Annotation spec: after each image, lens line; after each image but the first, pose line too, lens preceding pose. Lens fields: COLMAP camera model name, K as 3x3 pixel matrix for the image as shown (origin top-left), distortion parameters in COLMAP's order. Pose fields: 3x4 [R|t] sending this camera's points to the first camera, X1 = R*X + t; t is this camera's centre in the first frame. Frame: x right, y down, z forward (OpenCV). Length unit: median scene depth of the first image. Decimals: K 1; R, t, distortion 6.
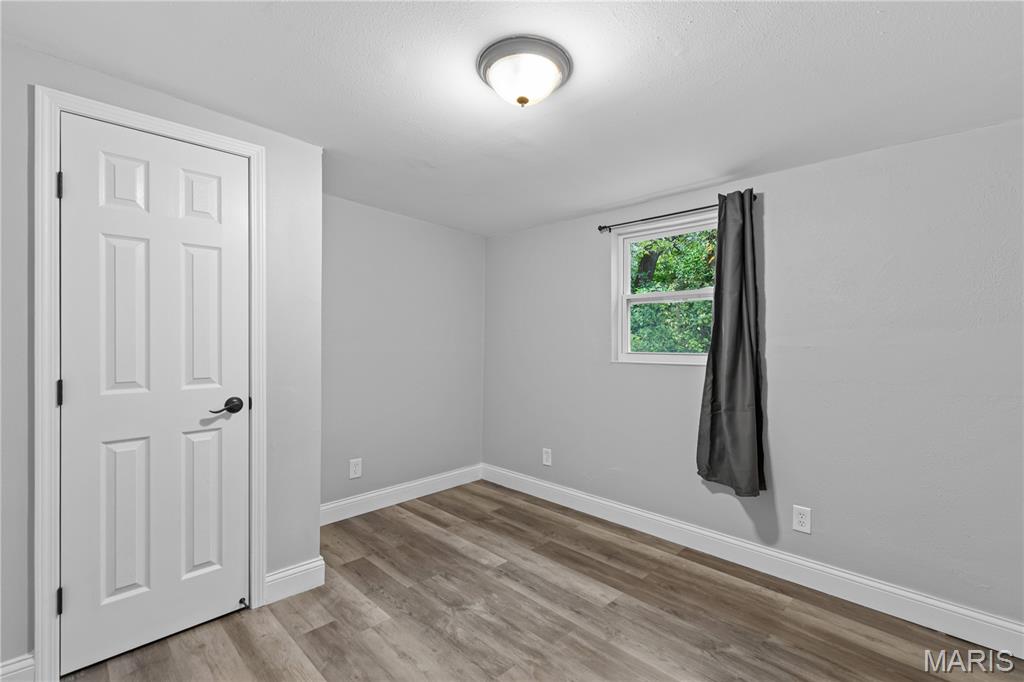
lens RADIAL K [[468.5, 0, 514.7], [0, 468.5, 337.5], [0, 0, 1]] dist [0.012495, -0.002482]
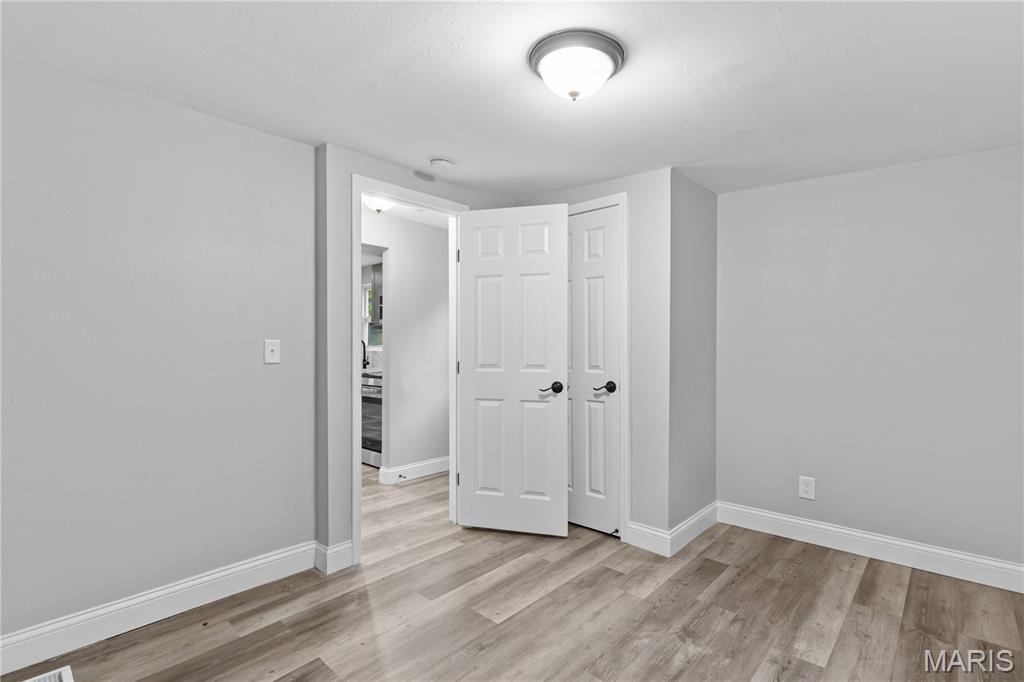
lens RADIAL K [[468.5, 0, 510.6], [0, 468.5, 342.4], [0, 0, 1]] dist [0.012495, -0.002482]
pose [[0.038567, -0.006243, -0.999237, 0.642283], [0.008034, 0.999950, -0.005937, 0.014978], [0.999224, -0.007799, 0.038615, 0.535013]]
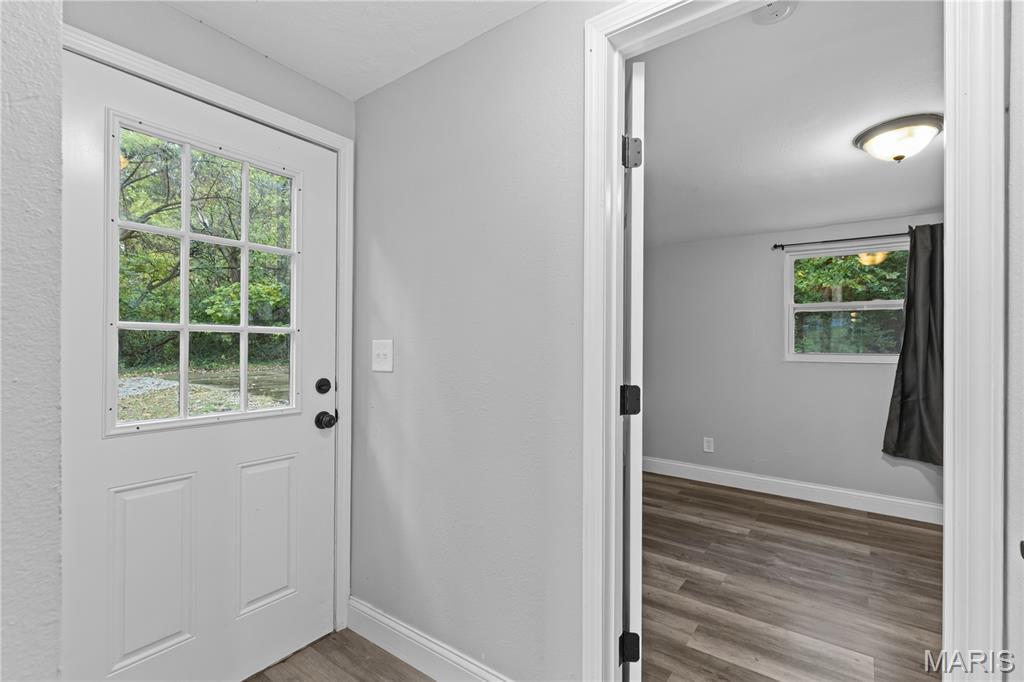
lens RADIAL K [[468.5, 0, 518.4], [0, 468.5, 350.0], [0, 0, 1]] dist [0.012495, -0.002482]
pose [[0.986629, 0.003106, 0.162950, -0.787403], [-0.005989, 0.999834, 0.017206, 0.008880], [-0.162869, -0.017952, 0.986484, -0.062605]]
